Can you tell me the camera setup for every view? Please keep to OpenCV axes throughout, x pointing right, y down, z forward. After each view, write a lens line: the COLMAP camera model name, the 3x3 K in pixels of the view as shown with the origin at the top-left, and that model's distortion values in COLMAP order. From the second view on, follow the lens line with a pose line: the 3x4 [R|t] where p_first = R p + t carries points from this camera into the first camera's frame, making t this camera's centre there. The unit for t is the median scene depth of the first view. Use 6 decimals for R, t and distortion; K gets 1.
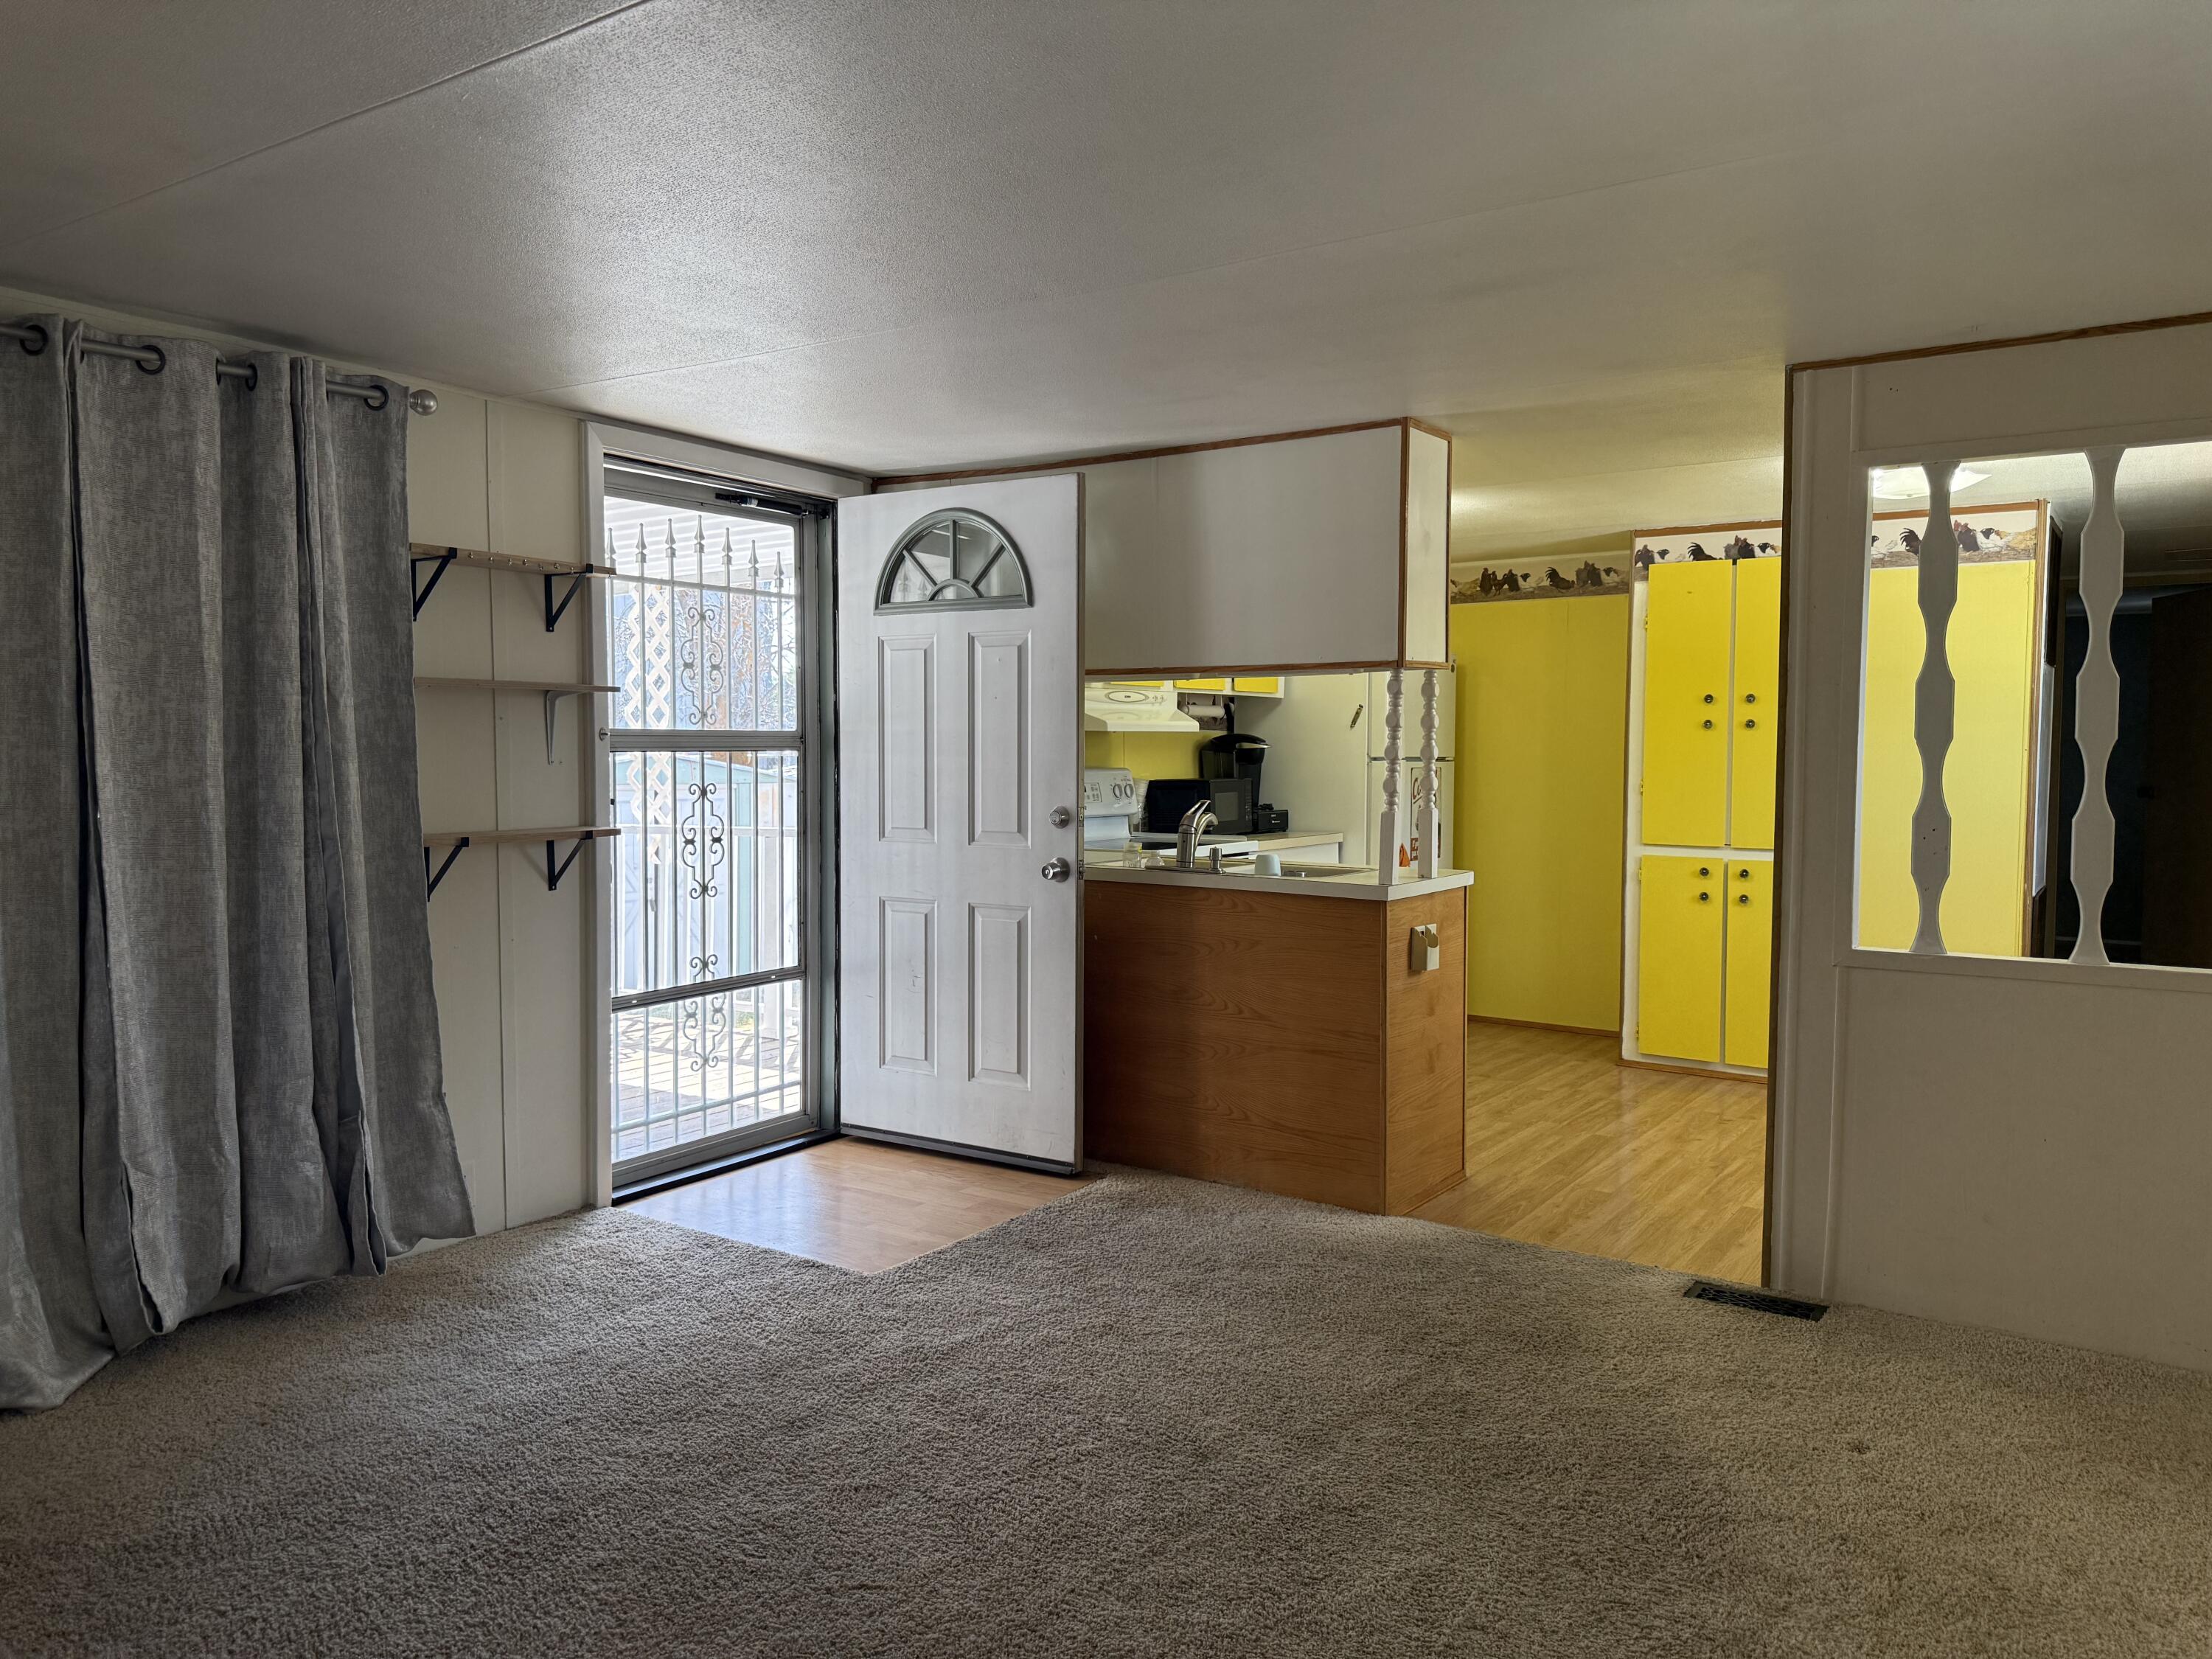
lens RADIAL K [[1536.0, 0, 1093.1], [0, 1536.0, 827.3], [0, 0, 1]] dist [0.006637, -0.036786]
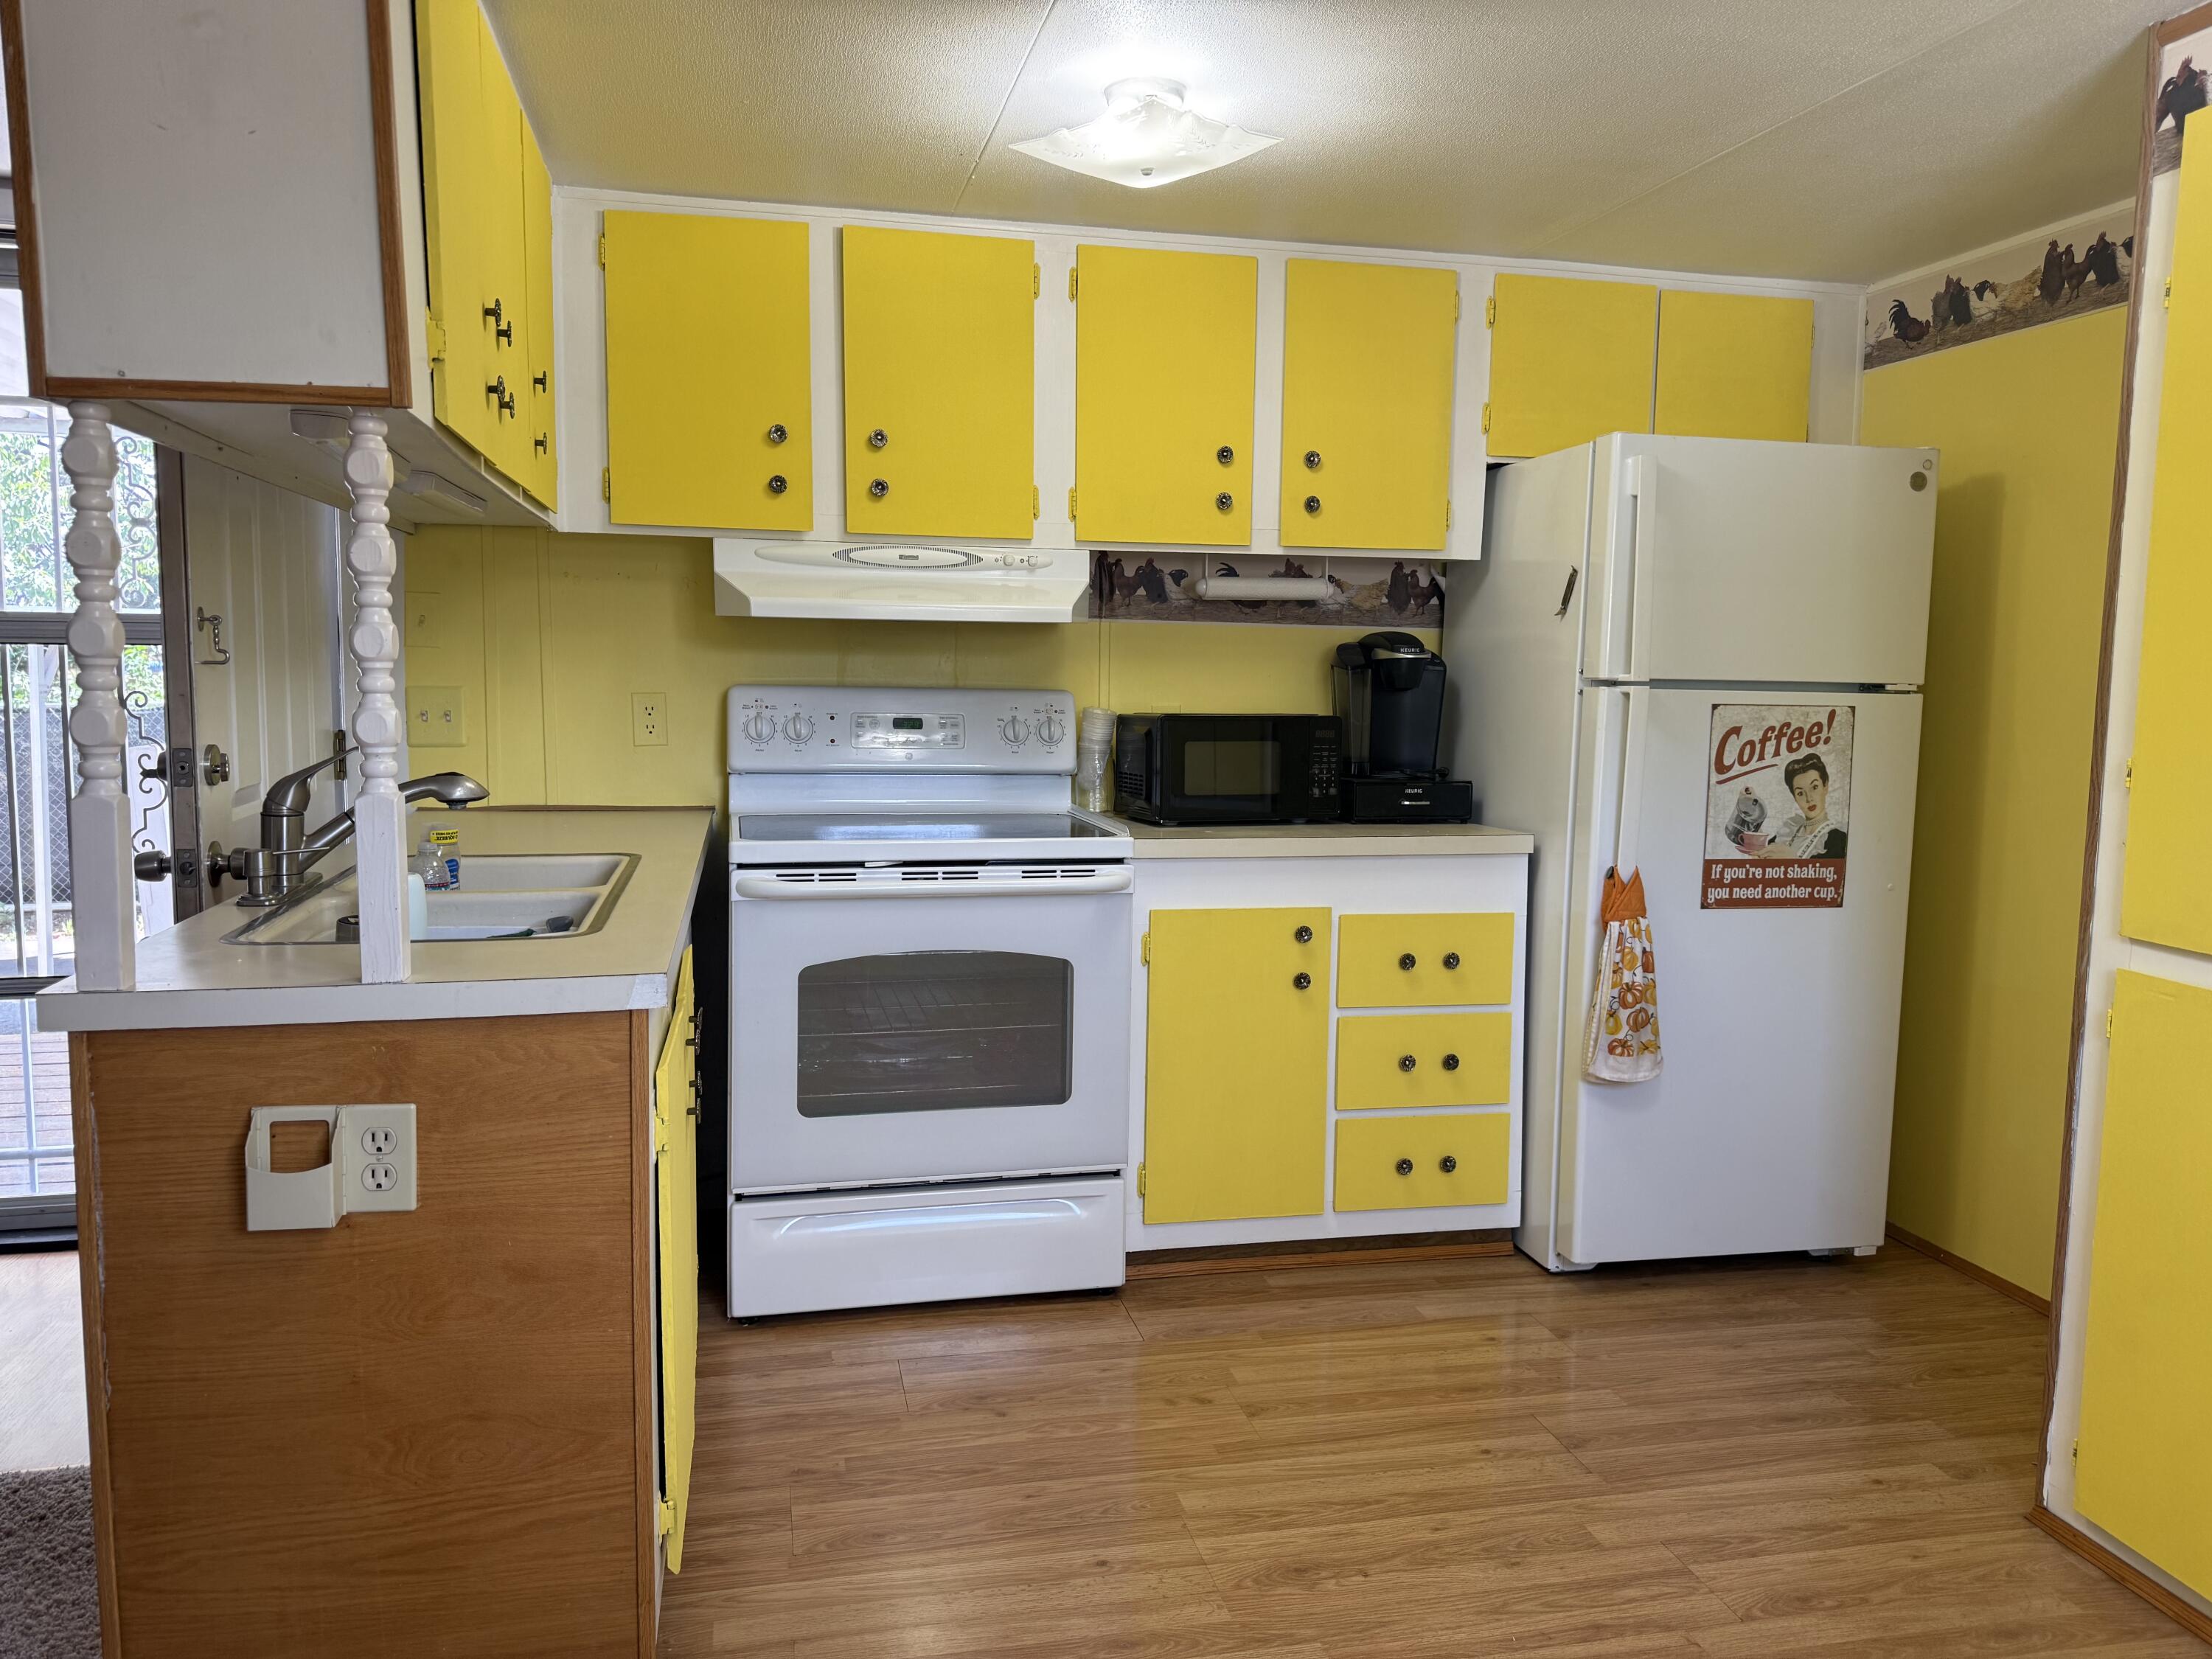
lens RADIAL K [[1585.6, 0, 1111.0], [0, 1585.6, 824.6], [0, 0, 1]] dist [0.051937, -0.035025]
pose [[0.738220, 0.074840, -0.670395, 0.444387], [-0.048571, 0.997144, 0.057831, -0.025193], [0.672809, -0.010130, 0.739747, 0.587411]]
